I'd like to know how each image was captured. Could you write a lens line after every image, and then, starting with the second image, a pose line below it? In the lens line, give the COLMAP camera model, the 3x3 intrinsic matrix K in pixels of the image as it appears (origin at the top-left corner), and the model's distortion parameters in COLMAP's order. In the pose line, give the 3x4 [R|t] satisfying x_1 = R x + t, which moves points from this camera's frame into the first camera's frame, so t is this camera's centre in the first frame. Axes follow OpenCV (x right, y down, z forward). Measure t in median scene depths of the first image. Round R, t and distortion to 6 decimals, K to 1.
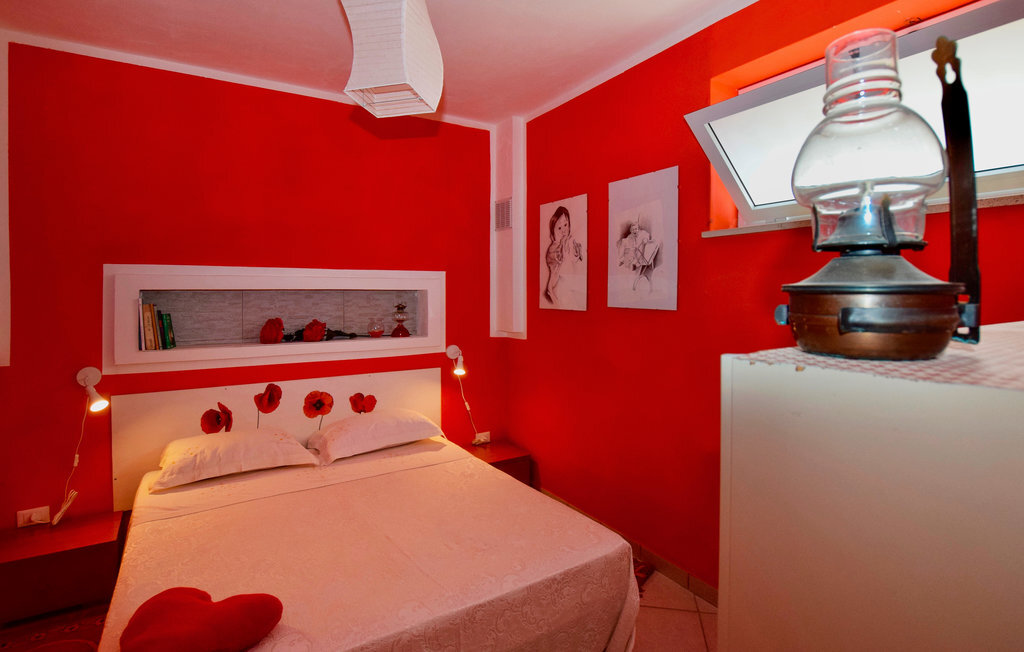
lens RADIAL K [[509.2, 0, 510.9], [0, 509.2, 299.2], [0, 0, 1]] dist [-0.000312, -0.000022]
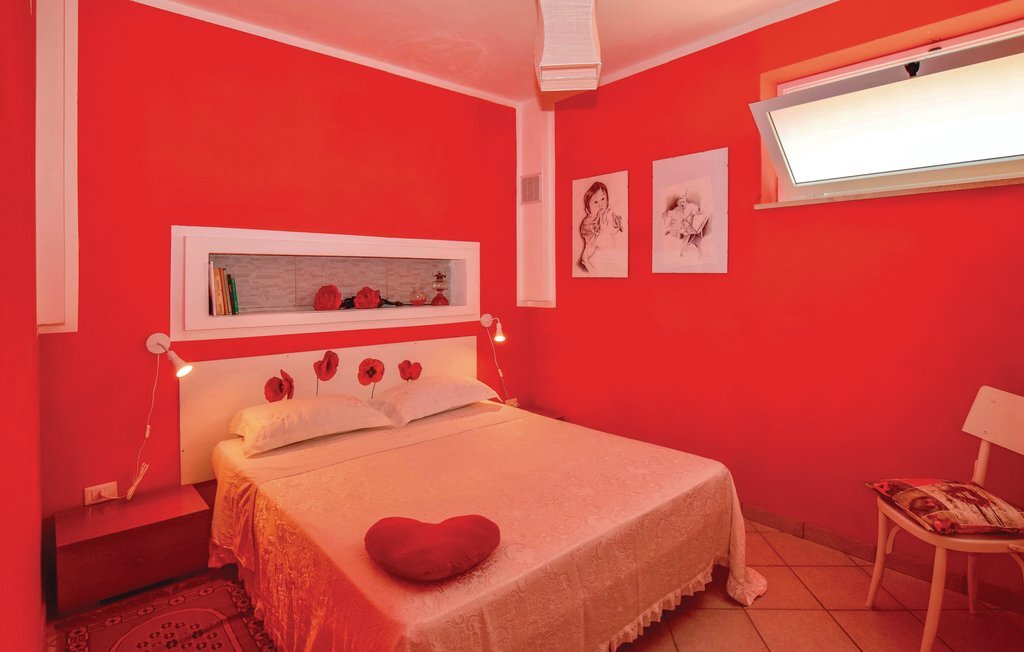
lens RADIAL K [[525.6, 0, 512.7], [0, 525.6, 279.2], [0, 0, 1]] dist [-0.000680, 0.000089]
pose [[0.985256, -0.001970, 0.171077, -0.296357], [0.004305, 0.999903, -0.013280, 0.041942], [-0.171034, 0.013820, 0.985168, -0.070396]]
